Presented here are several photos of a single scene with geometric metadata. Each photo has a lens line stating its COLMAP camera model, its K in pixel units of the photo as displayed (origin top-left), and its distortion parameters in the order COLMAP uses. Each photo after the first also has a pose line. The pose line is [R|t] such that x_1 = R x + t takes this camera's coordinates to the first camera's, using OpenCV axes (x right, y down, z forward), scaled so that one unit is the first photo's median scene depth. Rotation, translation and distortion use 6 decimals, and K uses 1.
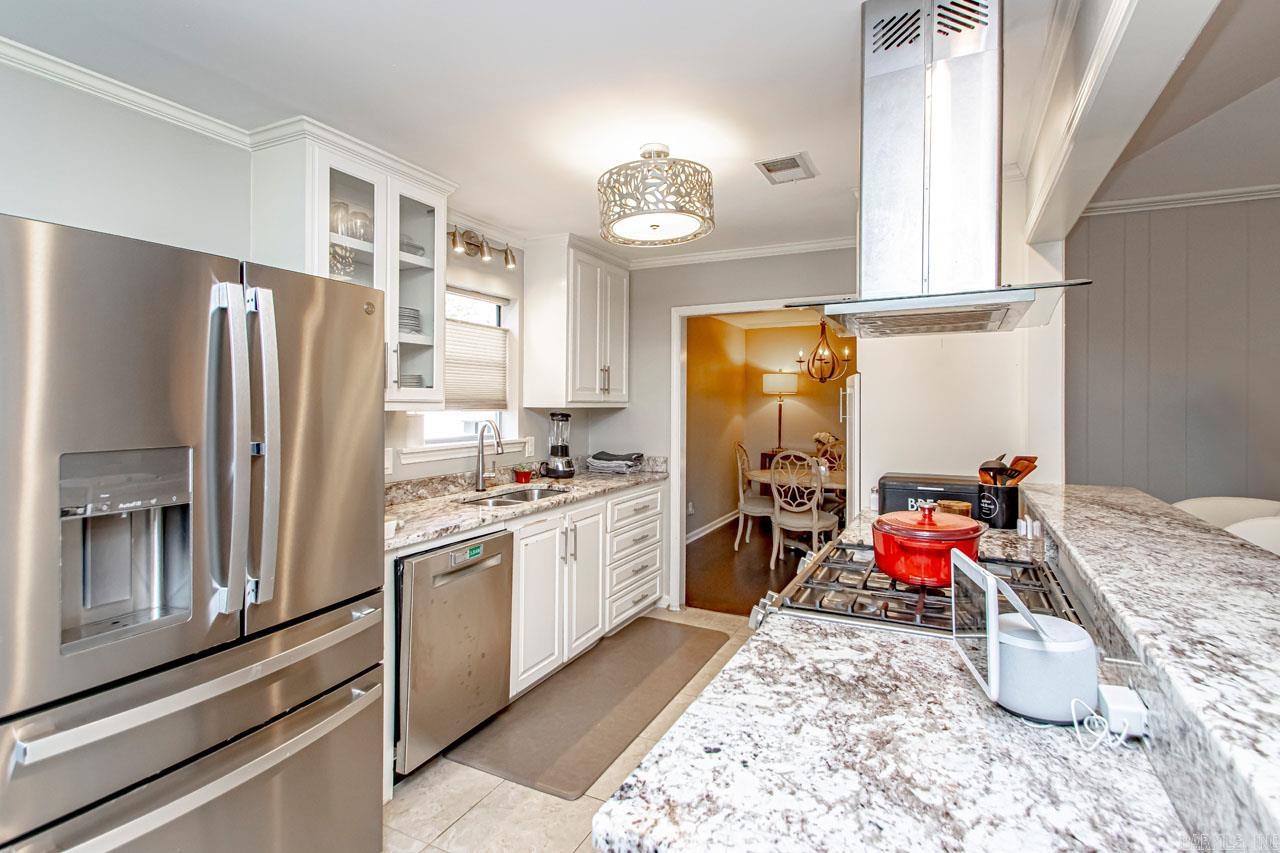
lens RADIAL K [[596.4, 0, 656.4], [0, 596.4, 406.2], [0, 0, 1]] dist [0.013383, -0.014340]
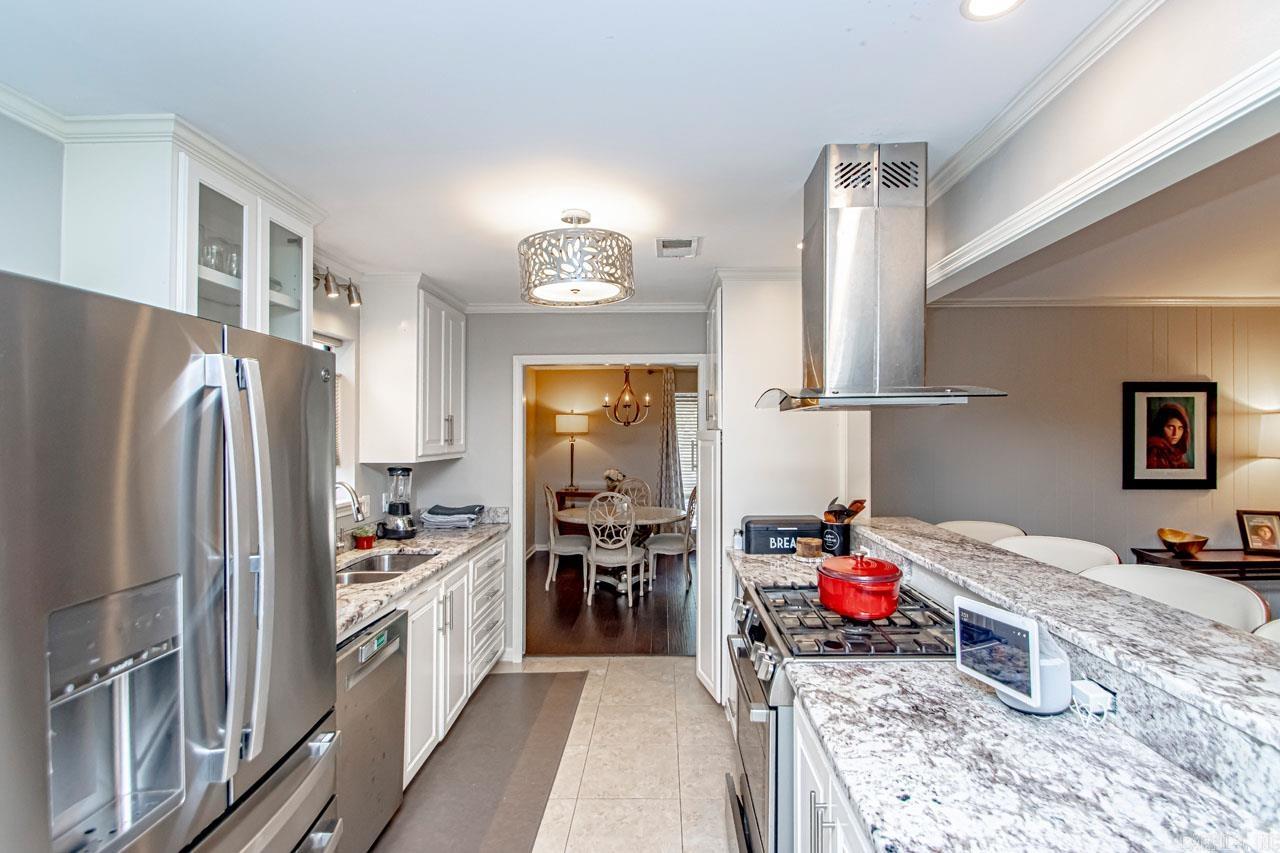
lens RADIAL K [[596.4, 0, 608.7], [0, 596.4, 426.6], [0, 0, 1]] dist [0.013383, -0.014340]
pose [[0.906061, -0.006535, 0.423096, -0.338623], [0.007088, 0.999975, 0.000268, -0.063533], [-0.423087, 0.002756, 0.906085, 0.054719]]
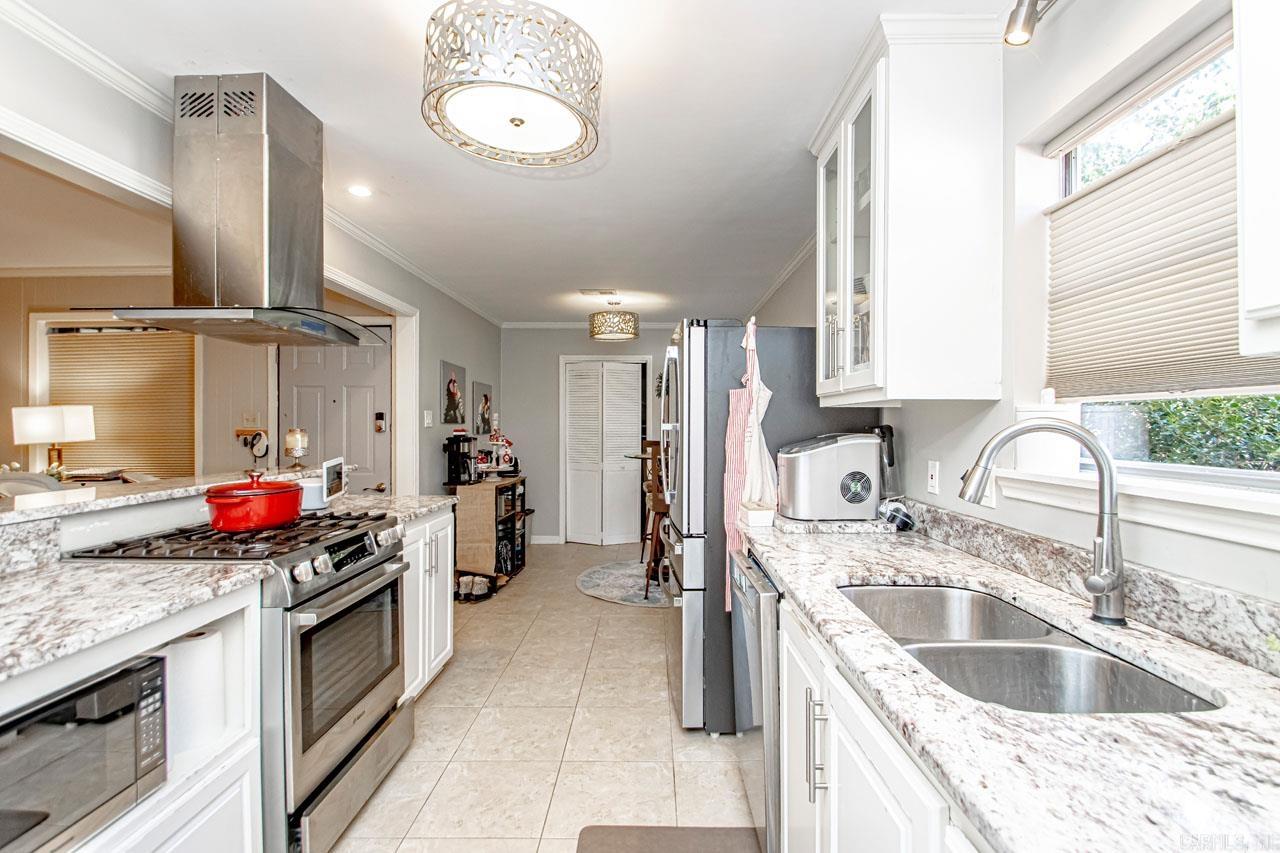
lens RADIAL K [[596.4, 0, 639.6], [0, 596.4, 423.0], [0, 0, 1]] dist [0.013383, -0.014340]
pose [[-0.909970, -0.005165, -0.414642, 0.119876], [-0.006299, 0.999979, 0.001366, 0.028378], [0.414626, 0.003855, -0.909984, 1.332892]]
